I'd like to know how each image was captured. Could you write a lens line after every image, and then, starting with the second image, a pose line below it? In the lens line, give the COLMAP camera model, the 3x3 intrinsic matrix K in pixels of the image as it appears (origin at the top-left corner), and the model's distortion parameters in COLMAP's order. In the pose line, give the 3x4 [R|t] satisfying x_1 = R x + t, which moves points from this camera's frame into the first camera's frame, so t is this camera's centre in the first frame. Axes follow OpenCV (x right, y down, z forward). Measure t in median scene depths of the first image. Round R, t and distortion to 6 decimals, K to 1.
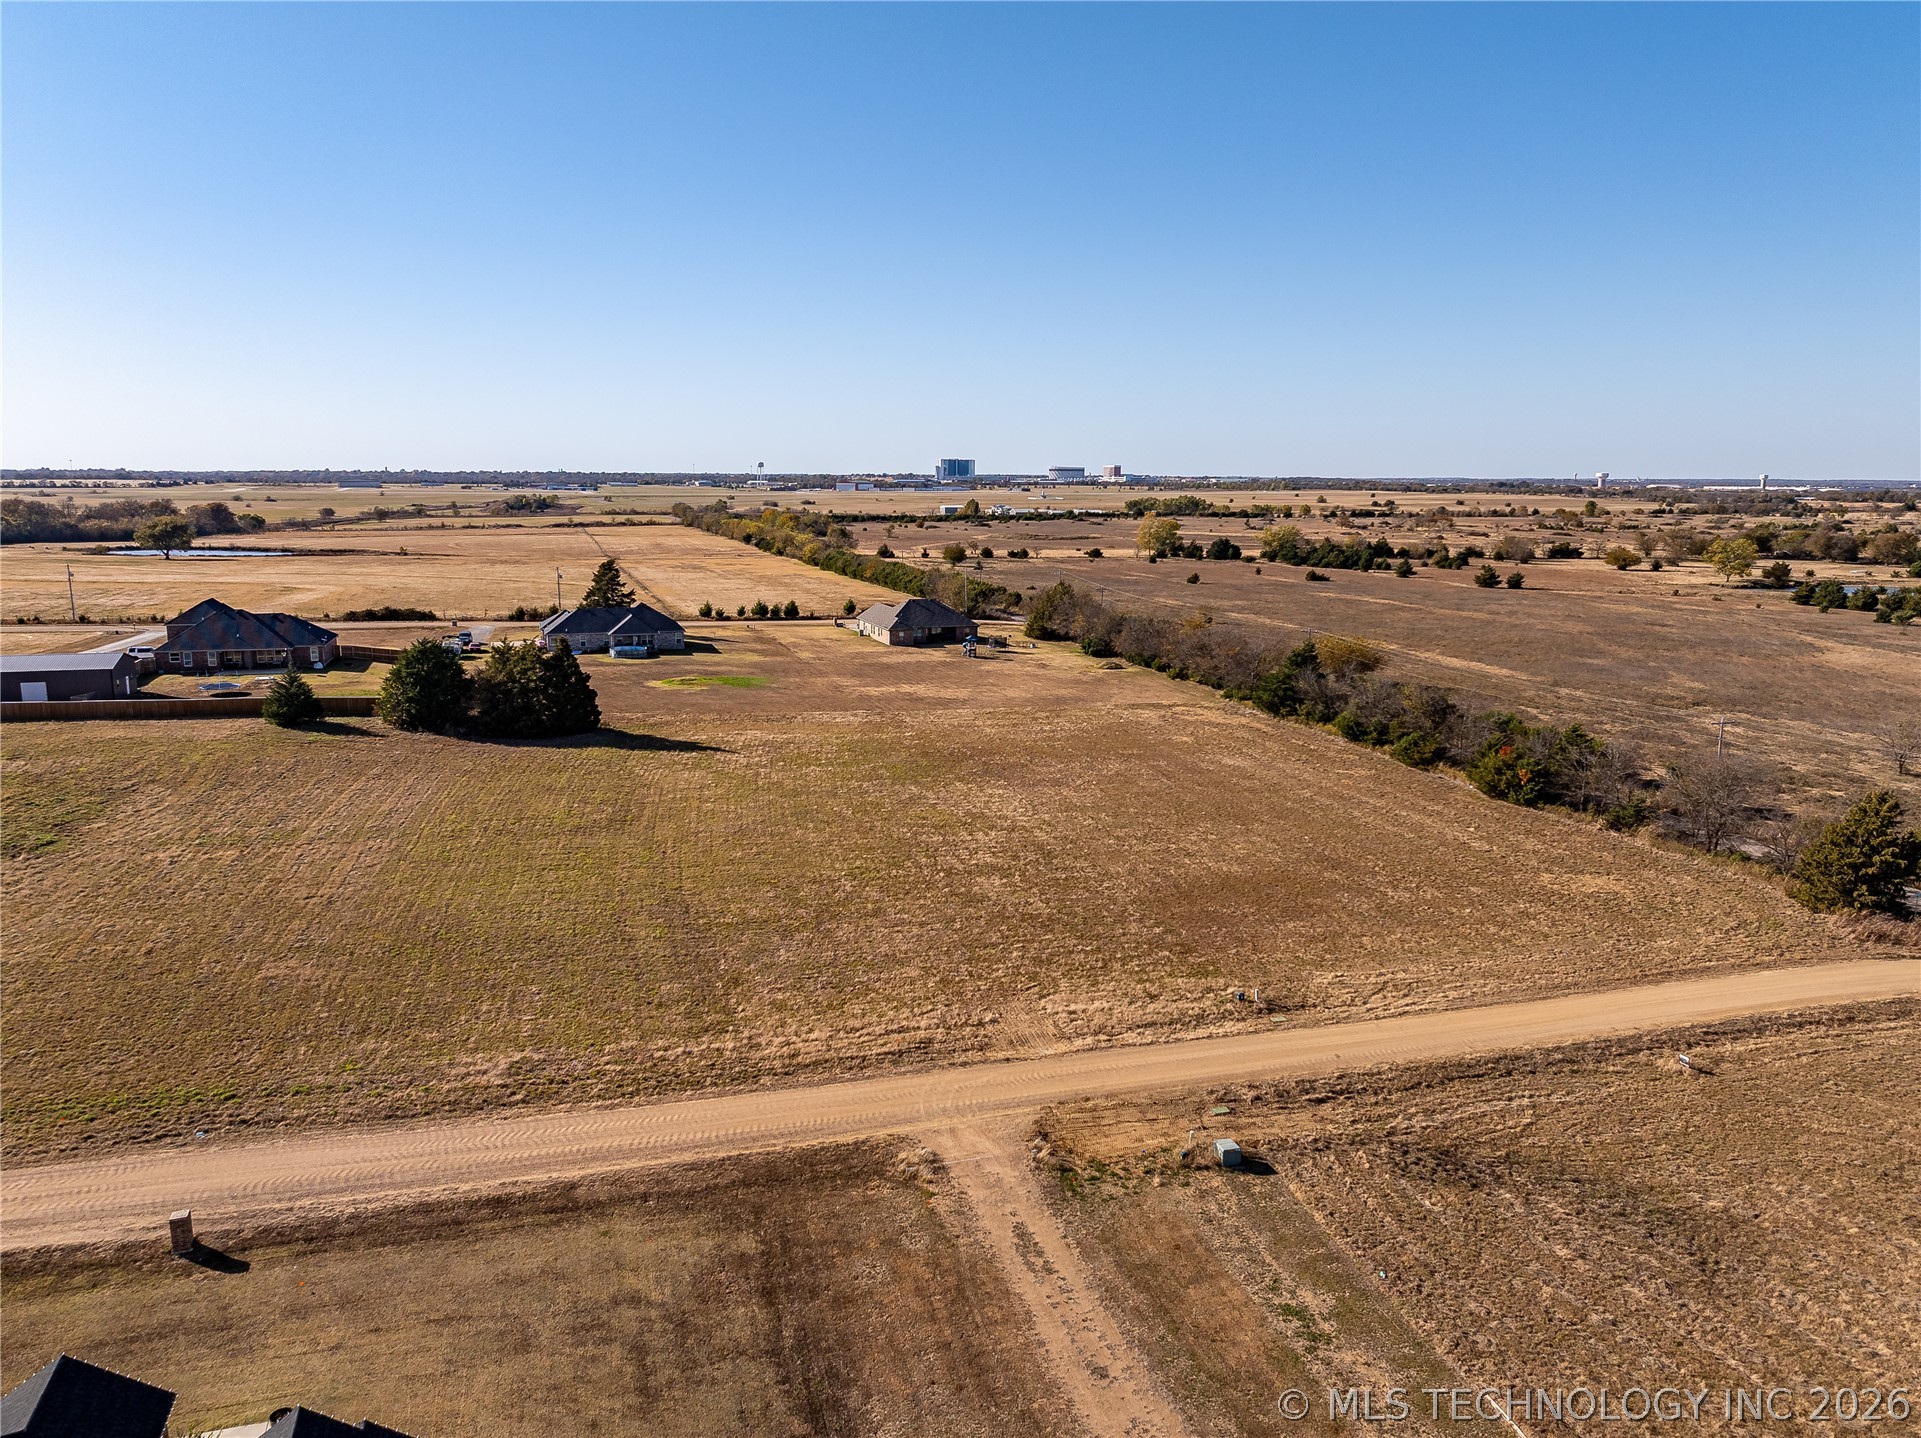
lens RADIAL K [[1345.9, 0, 960.5], [0, 1345.9, 719.0], [0, 0, 1]] dist [-0.023768, 0.004645]
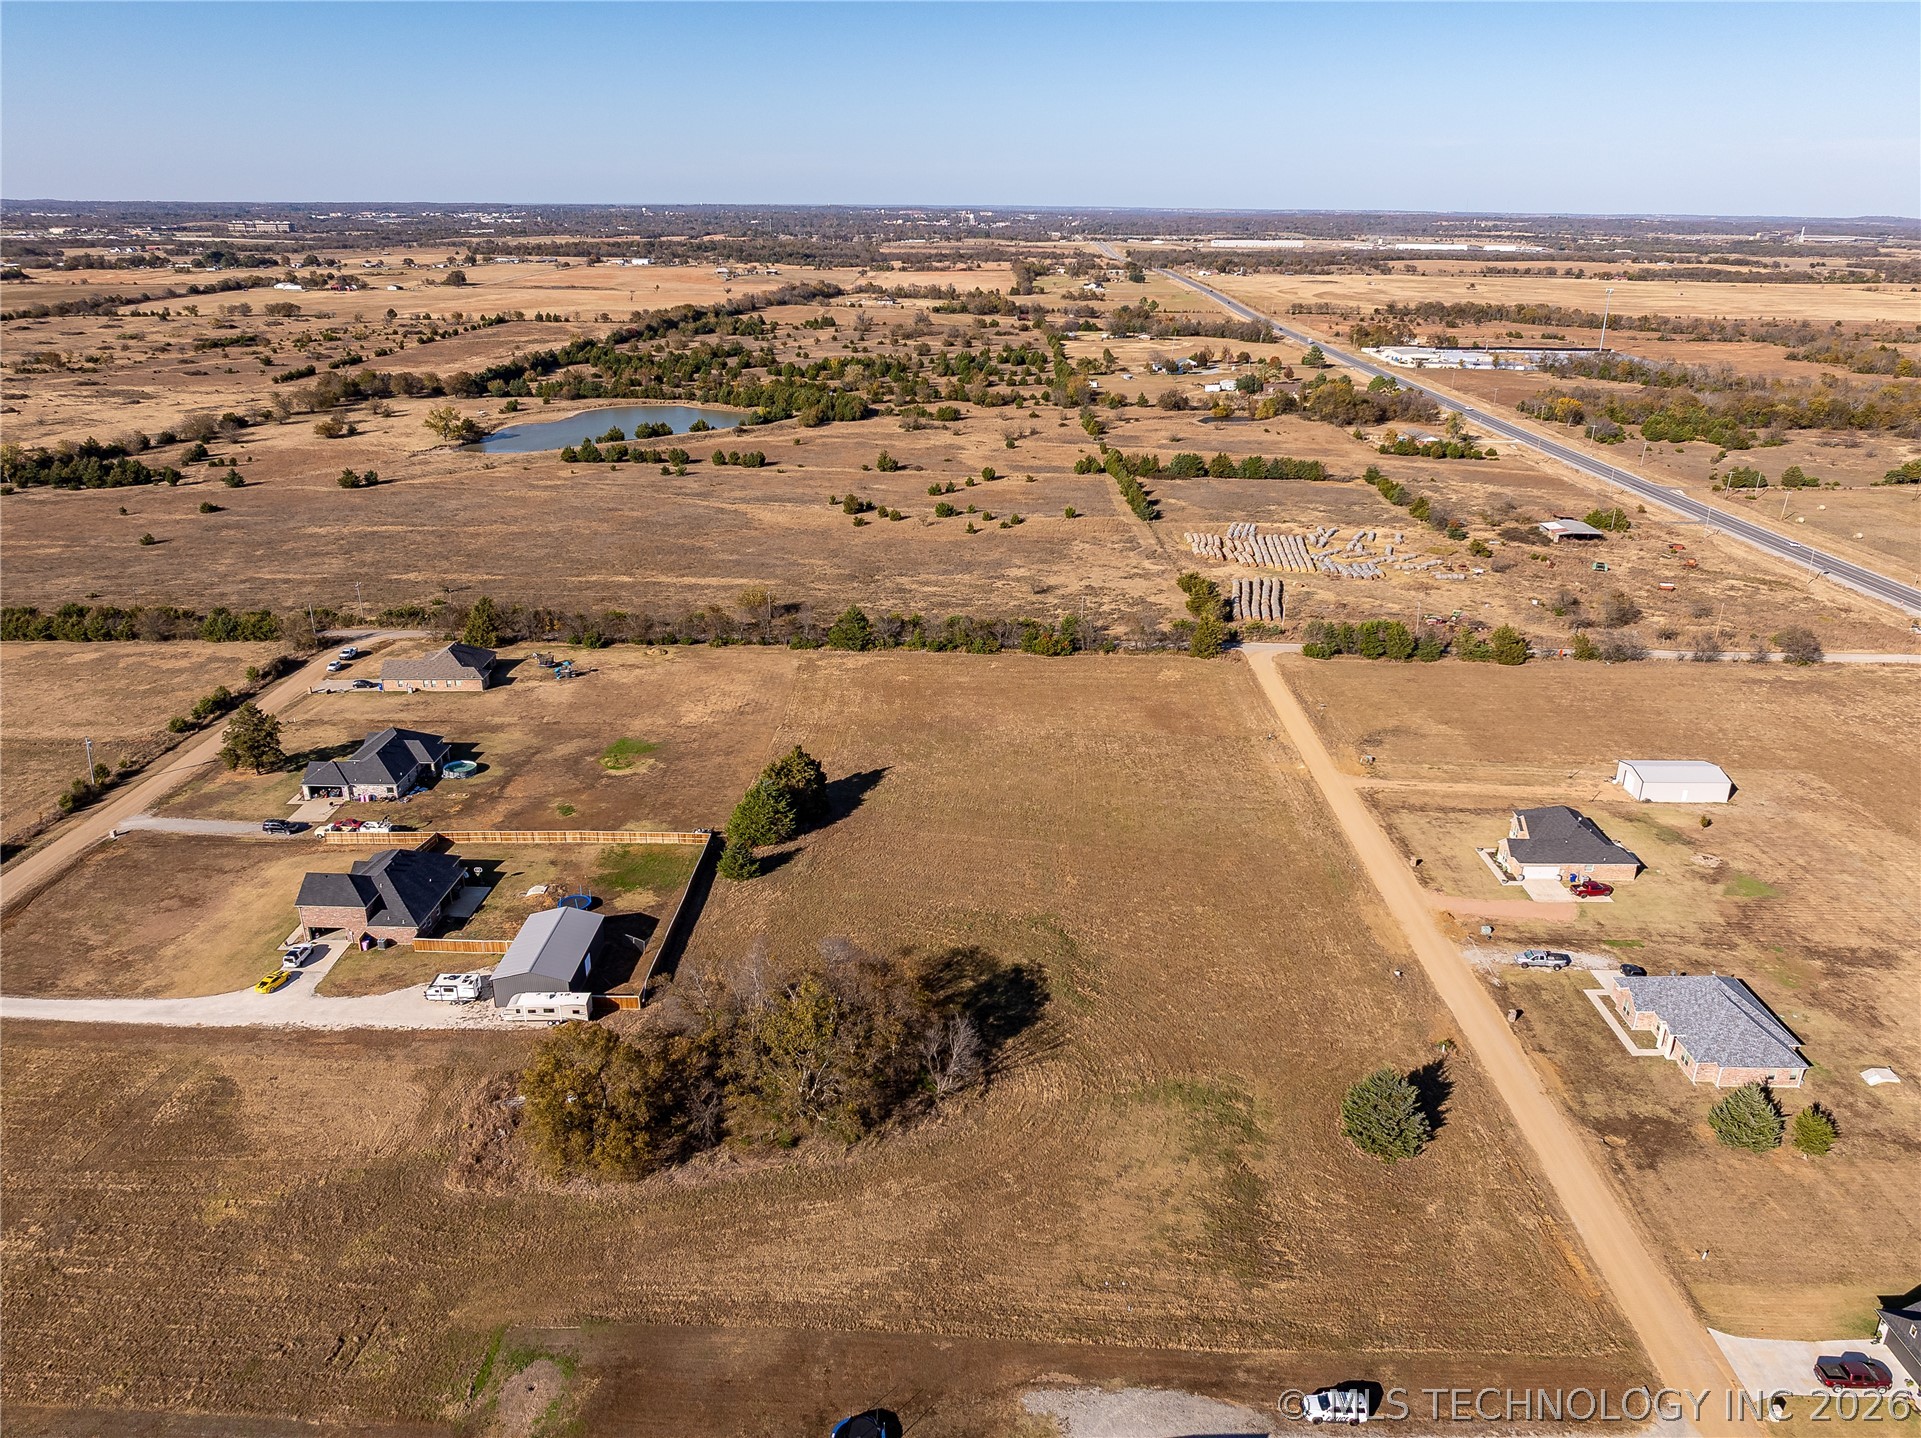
lens RADIAL K [[1345.9, 0, 960.5], [0, 1345.9, 719.0], [0, 0, 1]] dist [-0.023768, 0.004645]
pose [[0.303626, -0.342046, 0.889278, -0.940016], [0.159143, 0.938435, 0.306617, -0.308963], [-0.939407, 0.048425, 0.339367, 0.192842]]
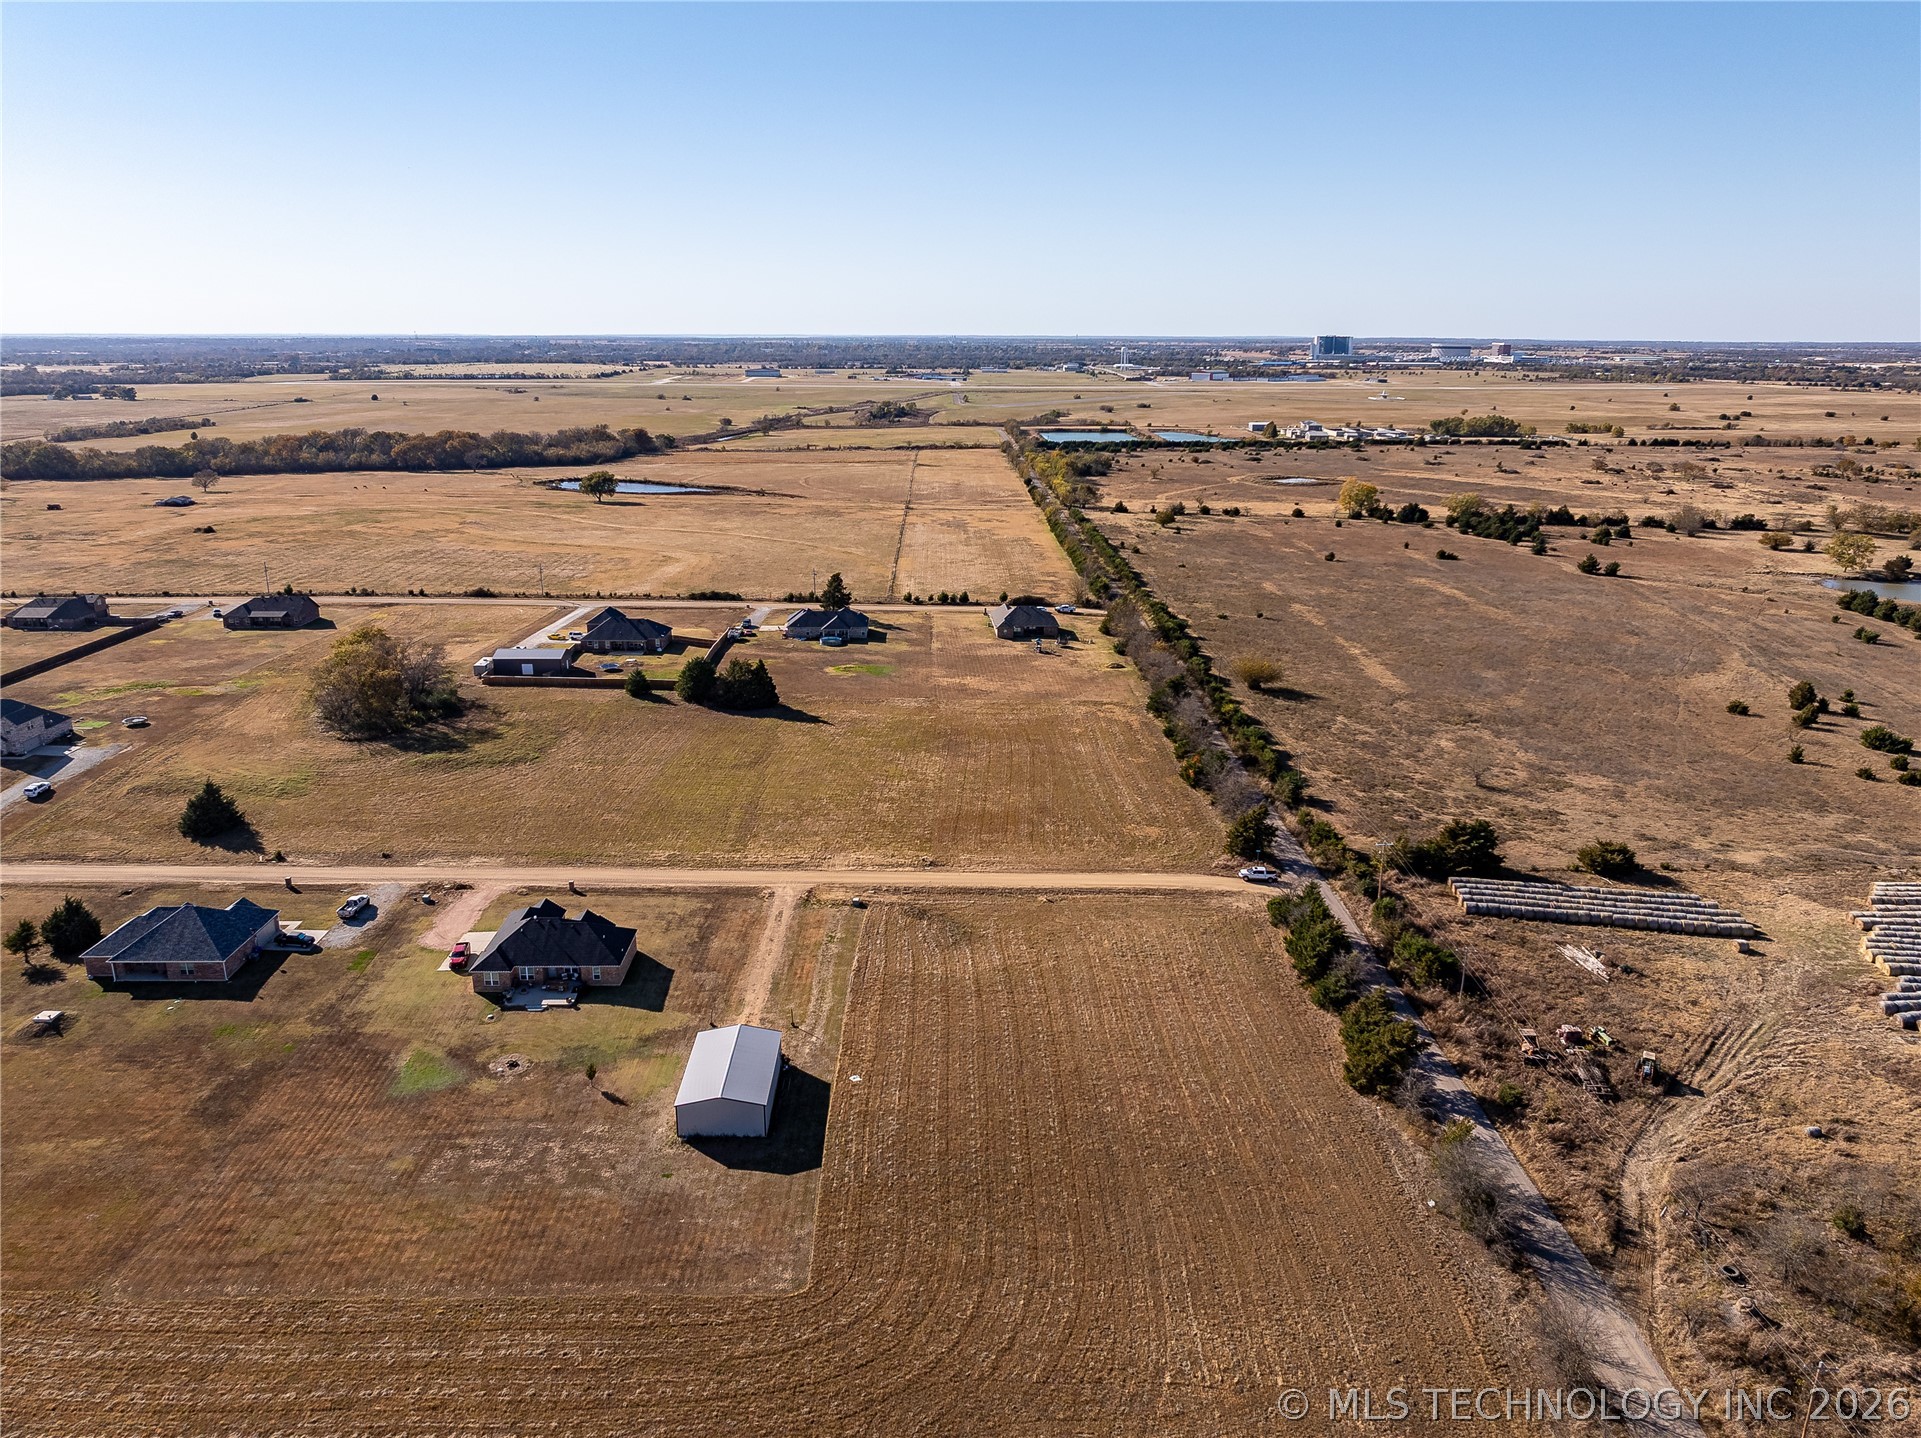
lens RADIAL K [[1346.1, 0, 960.5], [0, 1346.1, 719.0], [0, 0, 1]] dist [-0.006974, -0.001691]
pose [[0.959357, 0.074234, -0.272257, 0.326276], [-0.046438, 0.993157, 0.107159, -0.121030], [0.278348, -0.090160, 0.956239, -0.508094]]
